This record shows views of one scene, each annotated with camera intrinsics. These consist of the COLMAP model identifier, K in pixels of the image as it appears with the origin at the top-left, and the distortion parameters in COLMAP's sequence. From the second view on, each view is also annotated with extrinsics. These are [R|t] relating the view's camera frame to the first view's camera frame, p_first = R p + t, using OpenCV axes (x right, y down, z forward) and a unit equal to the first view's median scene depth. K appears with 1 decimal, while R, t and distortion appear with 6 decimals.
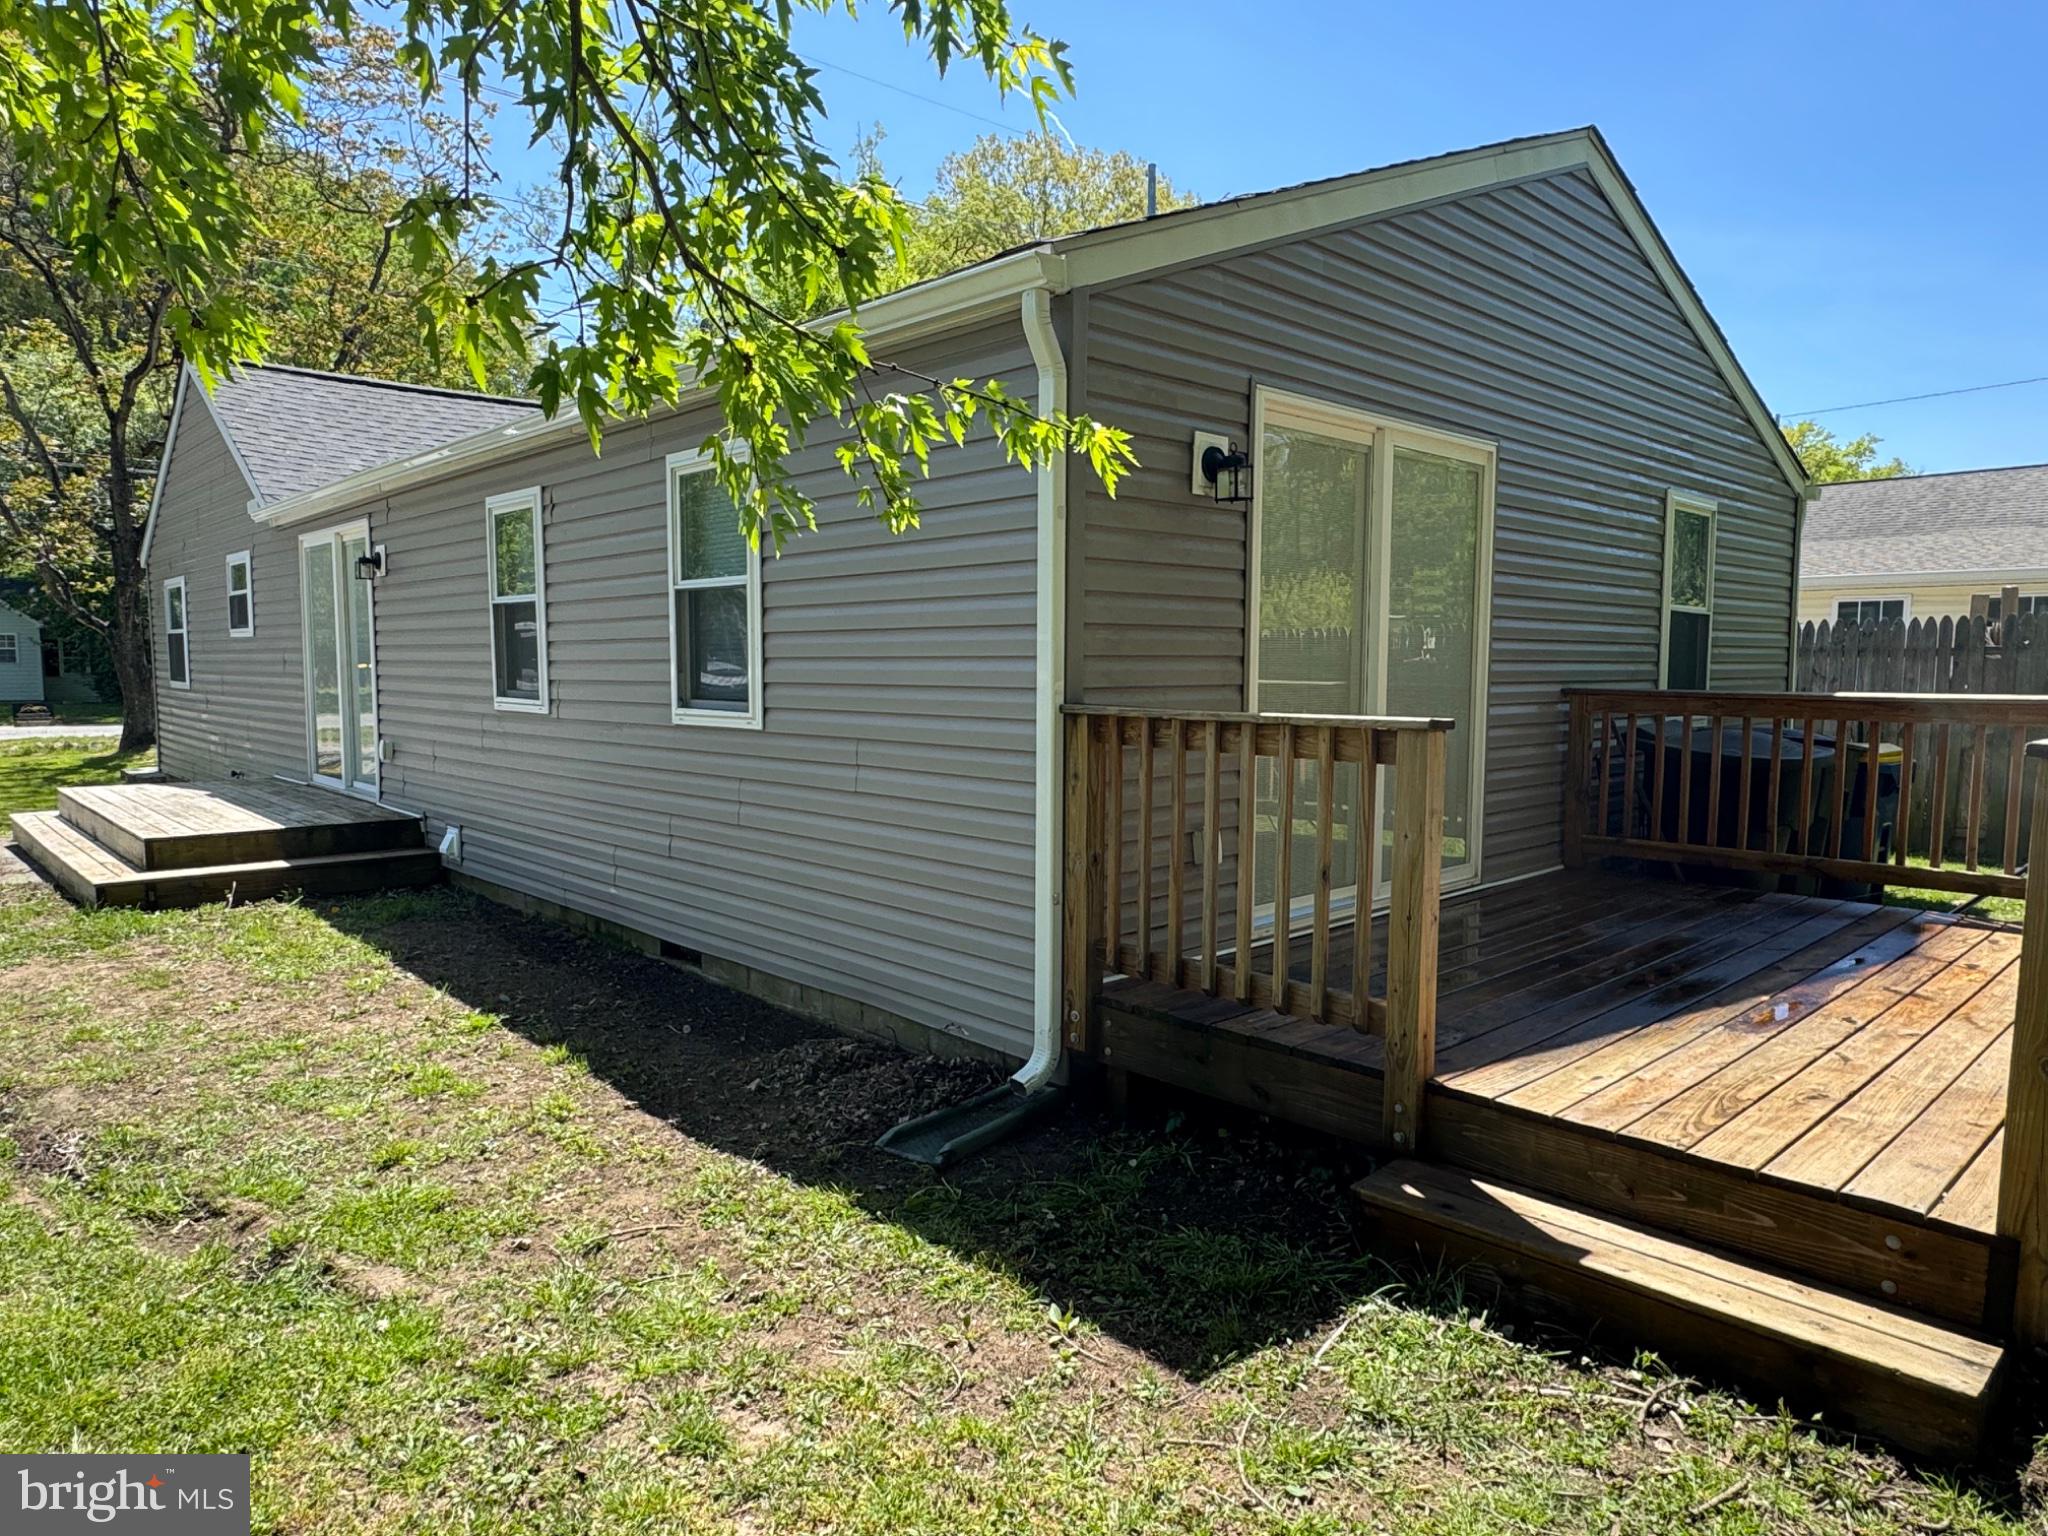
lens RADIAL K [[1255.1, 0, 1034.7], [0, 1255.1, 769.5], [0, 0, 1]] dist [-0.003420, 0.001203]
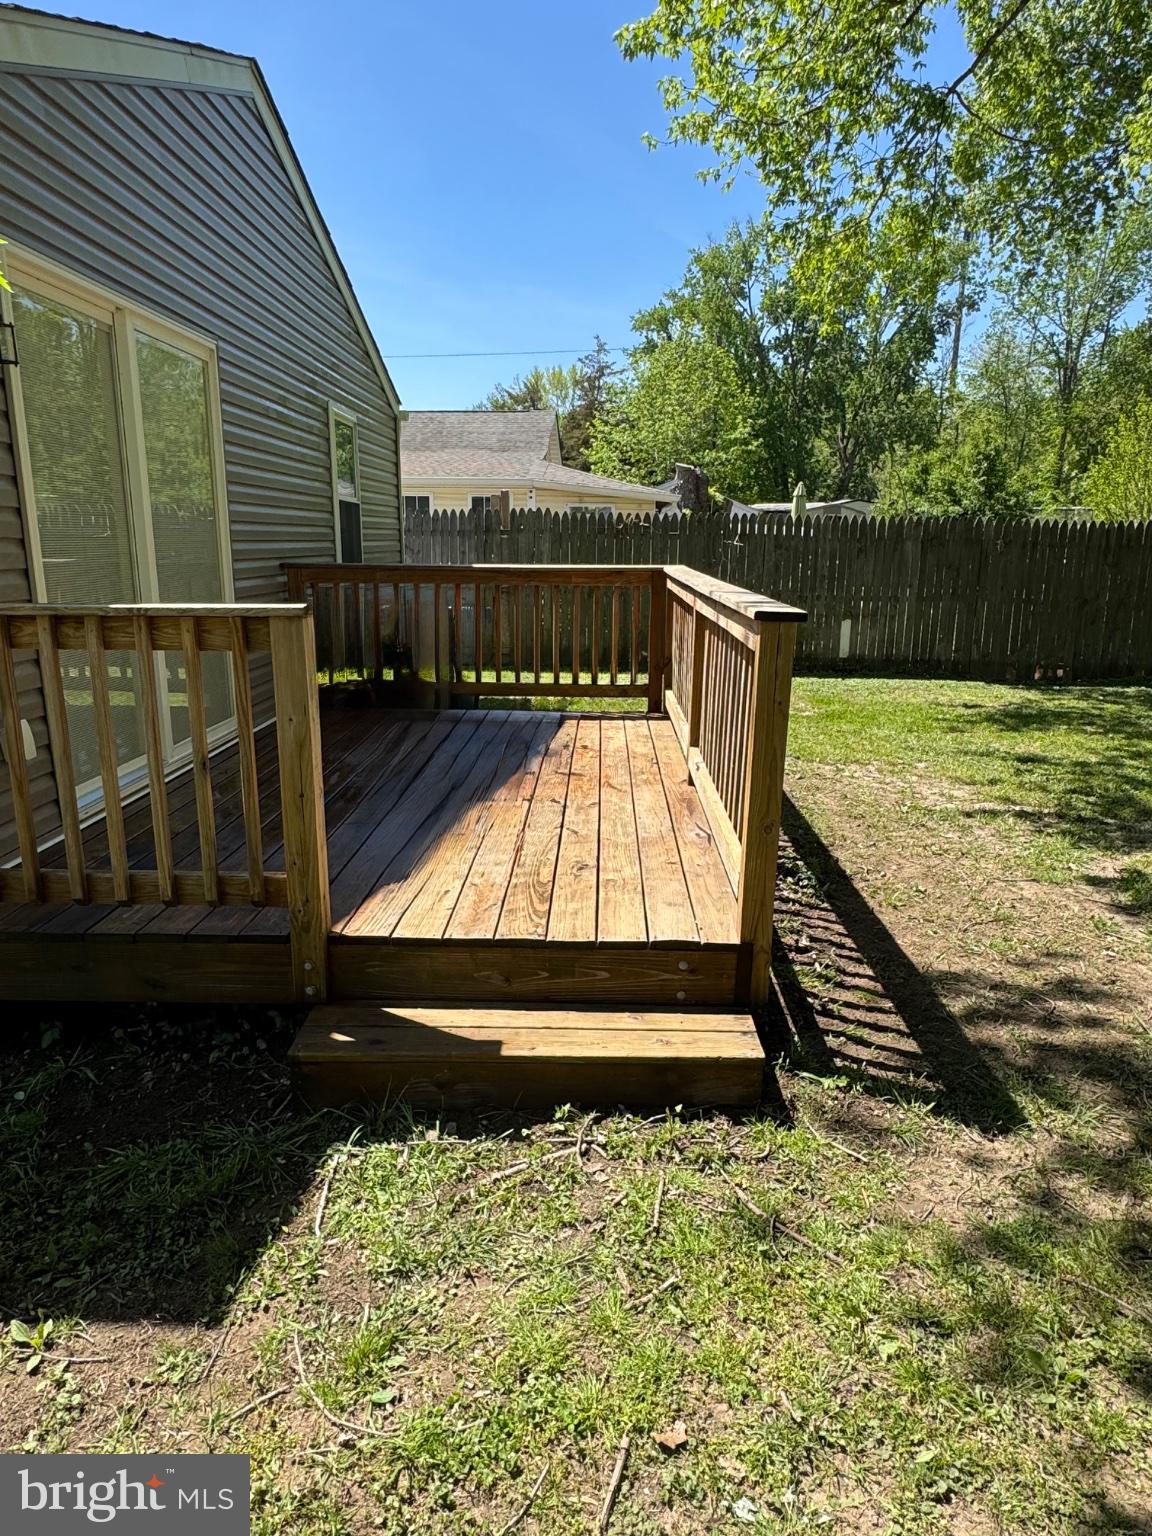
lens RADIAL K [[941.3, 0, 577.4], [0, 941.3, 768.6], [0, 0, 1]] dist [-0.003420, 0.001203]
pose [[0.706920, -0.165004, 0.687778, -0.101543], [0.054889, 0.982273, 0.179239, -0.042750], [-0.705161, -0.088956, 0.703445, 0.341335]]
